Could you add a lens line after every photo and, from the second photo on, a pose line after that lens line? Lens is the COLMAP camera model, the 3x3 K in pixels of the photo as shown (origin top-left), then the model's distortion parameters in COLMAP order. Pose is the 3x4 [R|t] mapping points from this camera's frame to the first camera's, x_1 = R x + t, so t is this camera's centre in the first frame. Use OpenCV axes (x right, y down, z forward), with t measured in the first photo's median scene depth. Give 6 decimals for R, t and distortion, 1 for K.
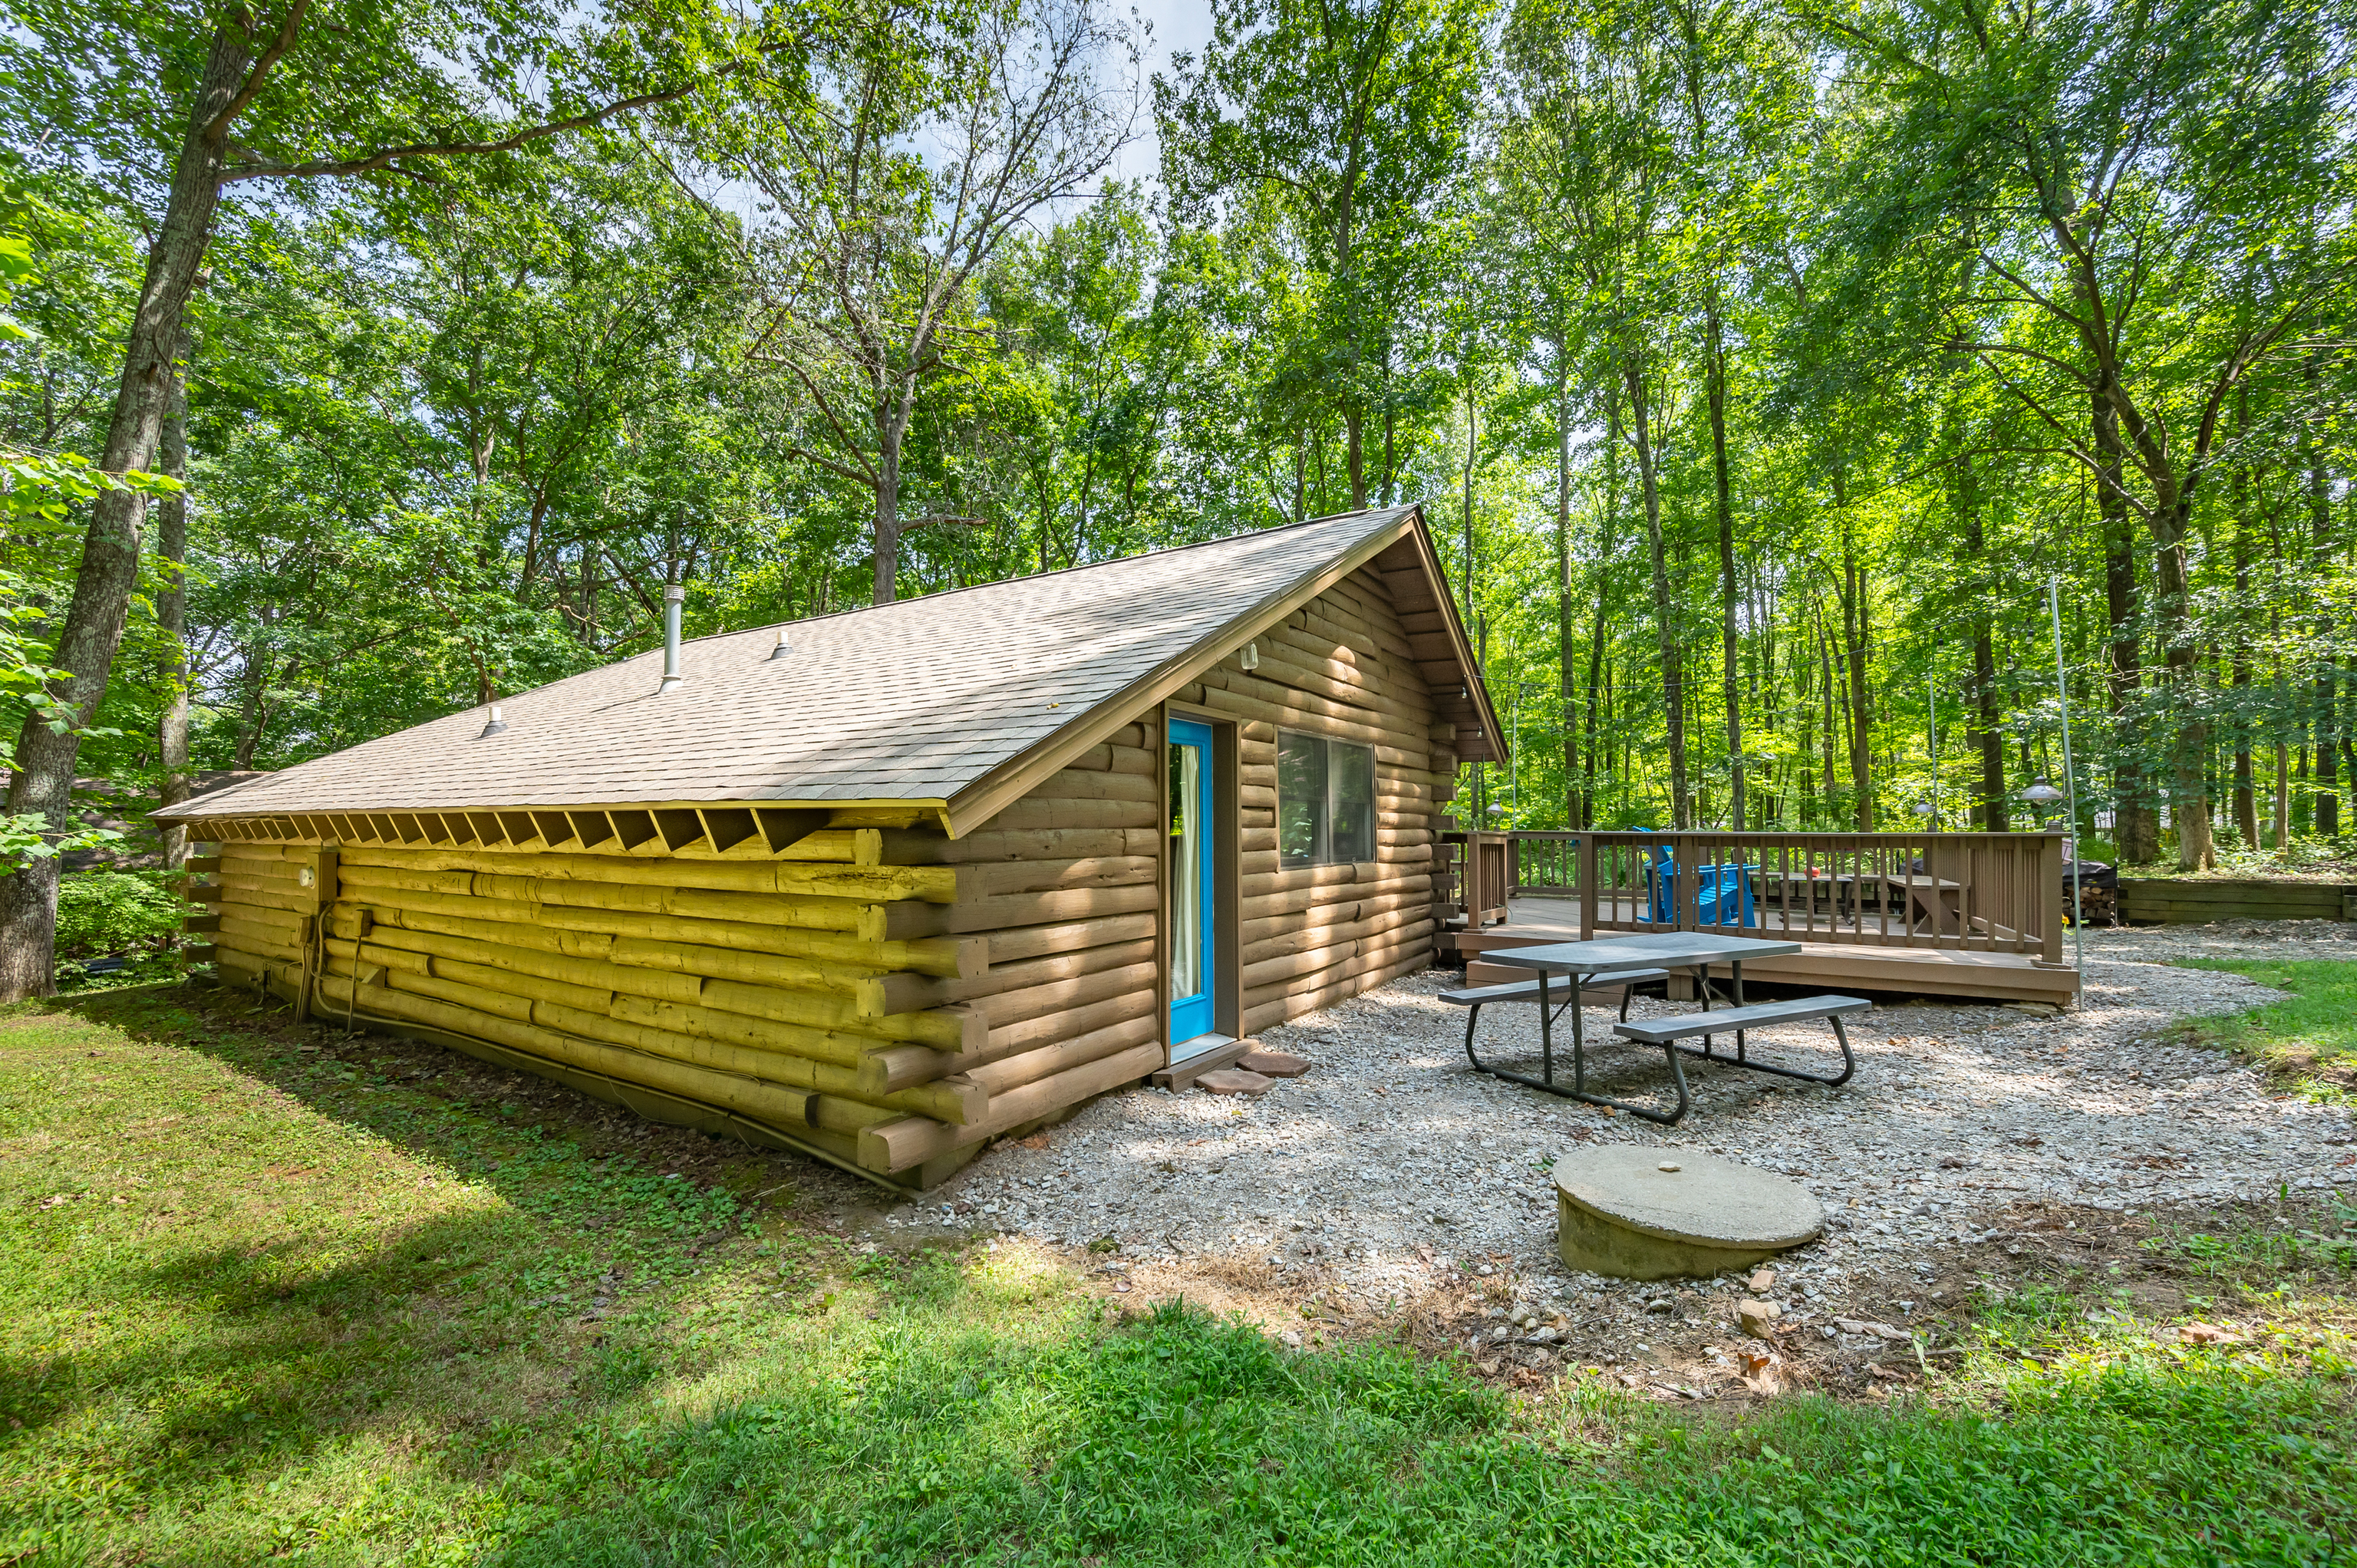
lens RADIAL K [[961.8, 0, 1178.5], [0, 961.8, 784.0], [0, 0, 1]] dist [0.000856, 0.000041]
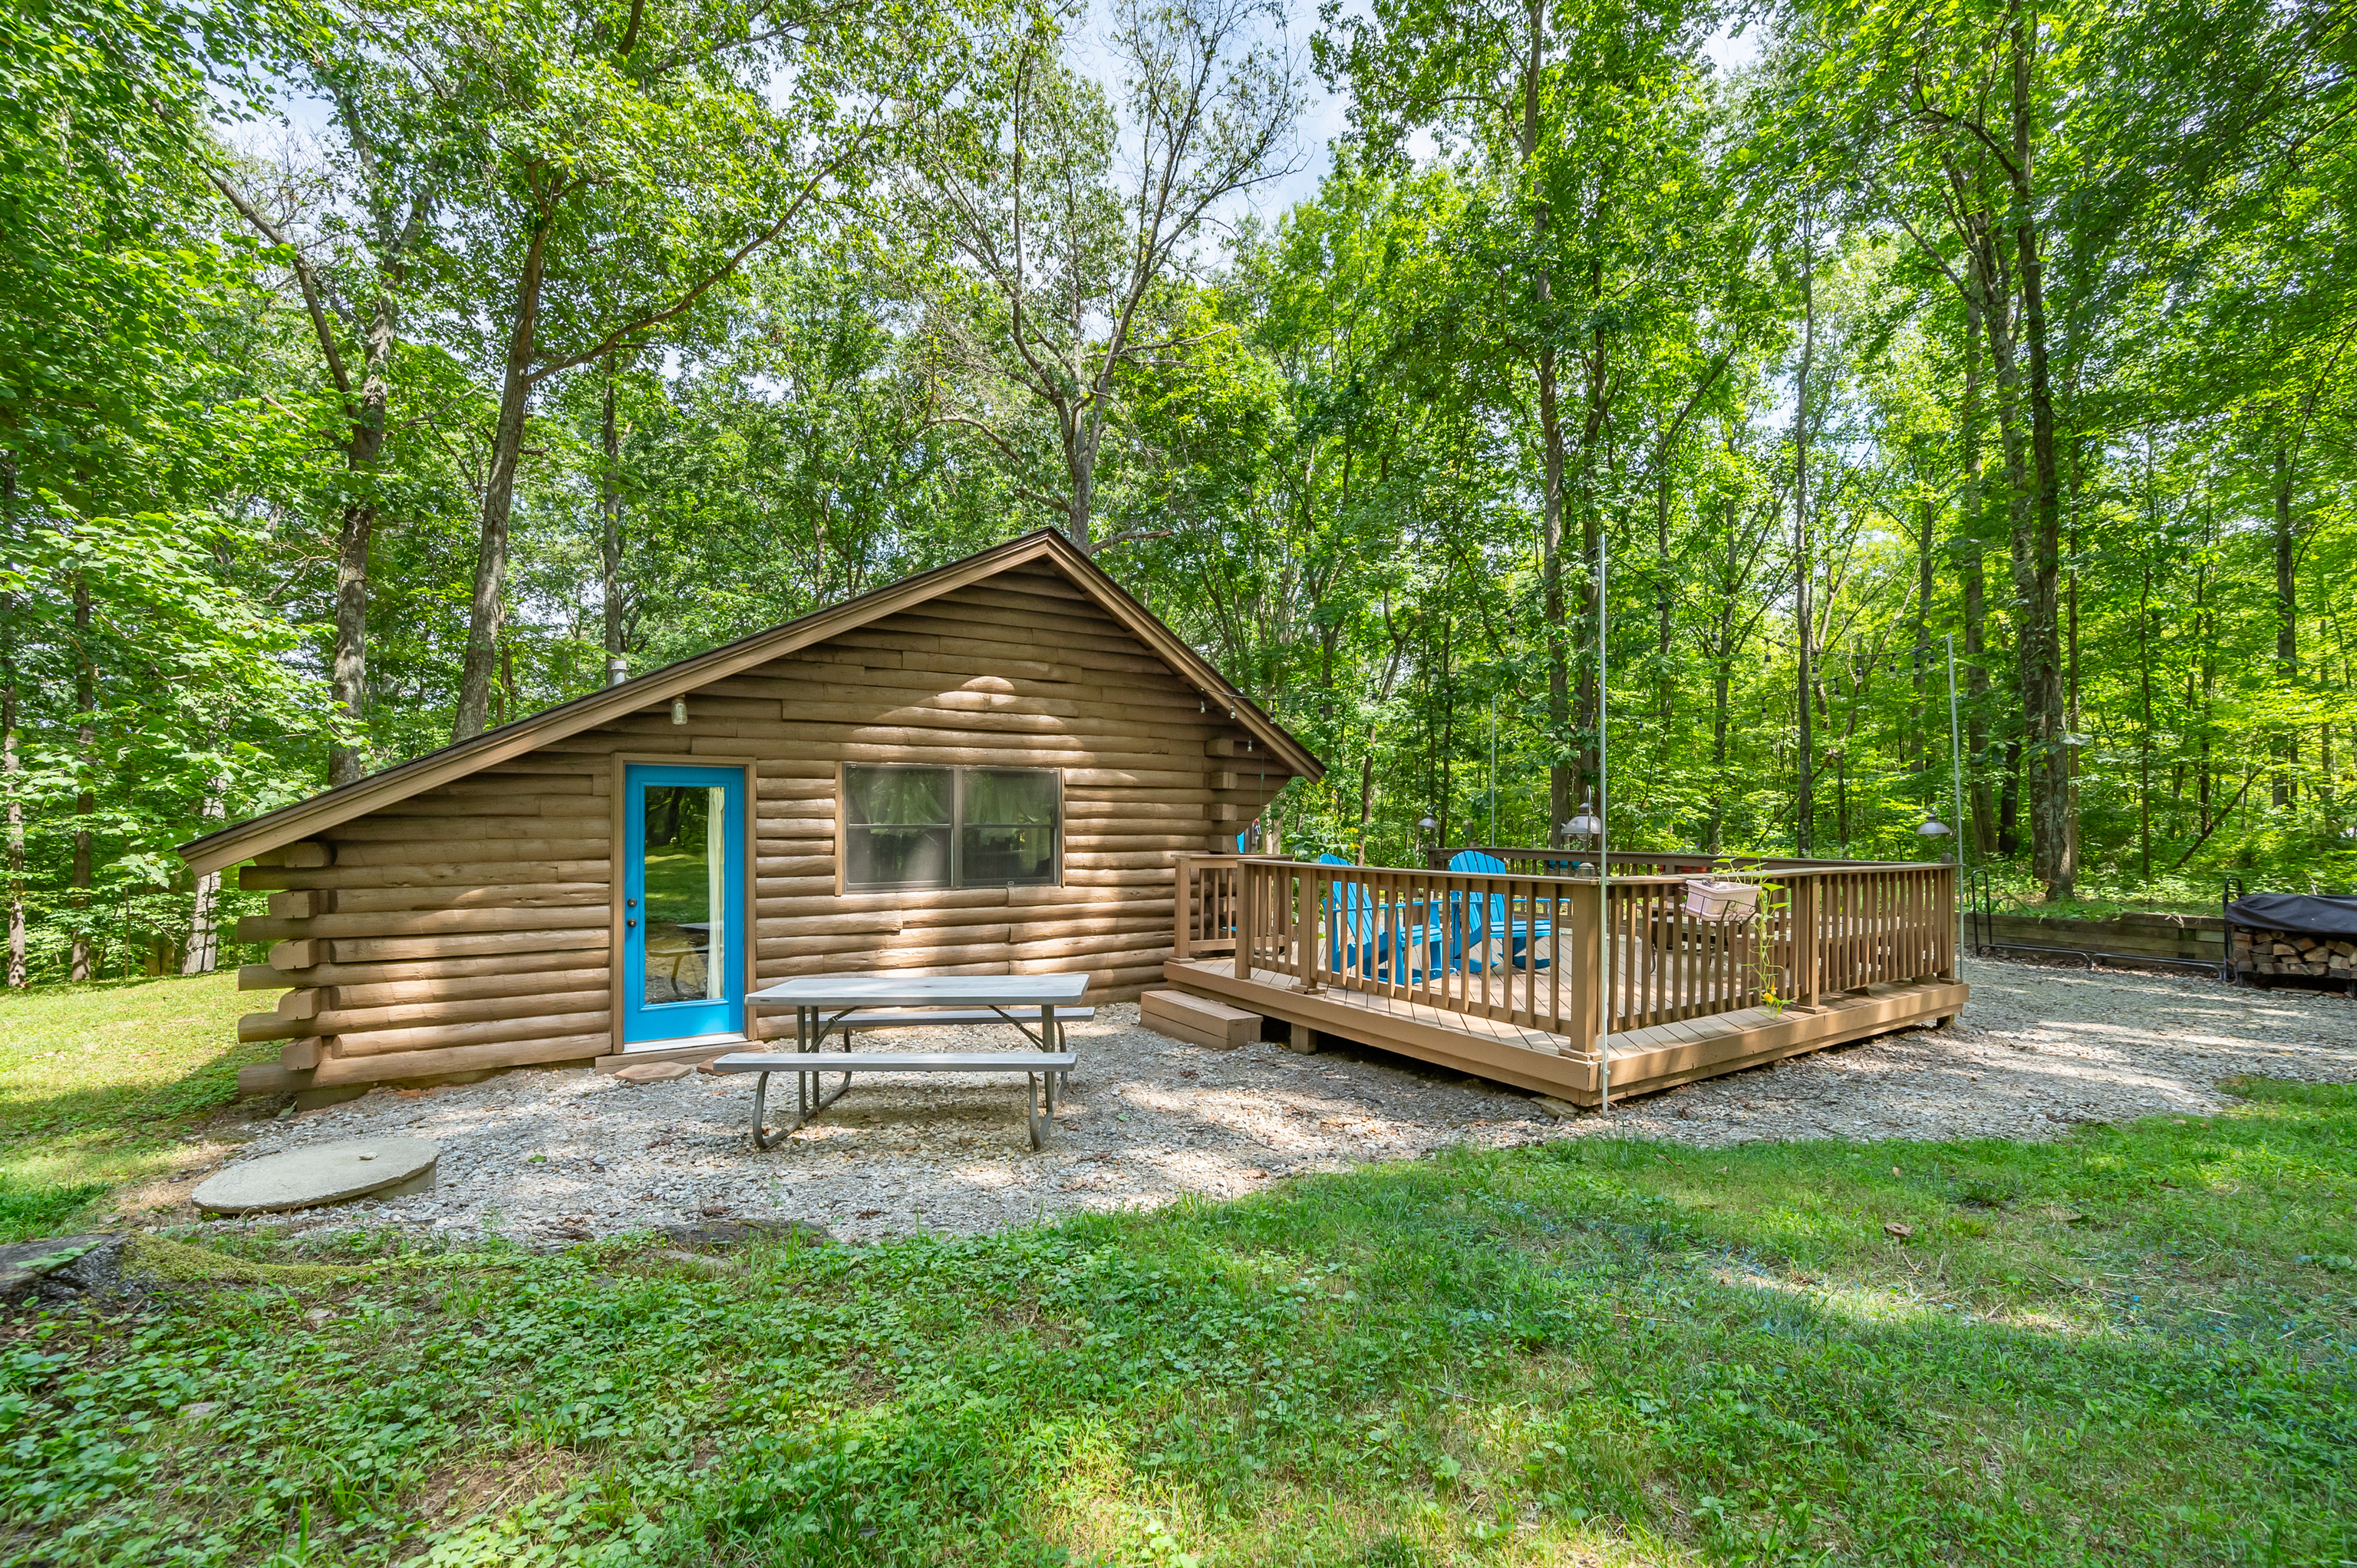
lens RADIAL K [[980.2, 0, 1176.0], [0, 980.2, 823.6], [0, 0, 1]] dist [-0.015340, -0.000014]
pose [[0.886648, -0.005752, -0.462408, 1.004698], [0.026576, 0.998904, 0.038533, -0.023532], [0.461680, -0.046454, 0.885829, 0.203684]]
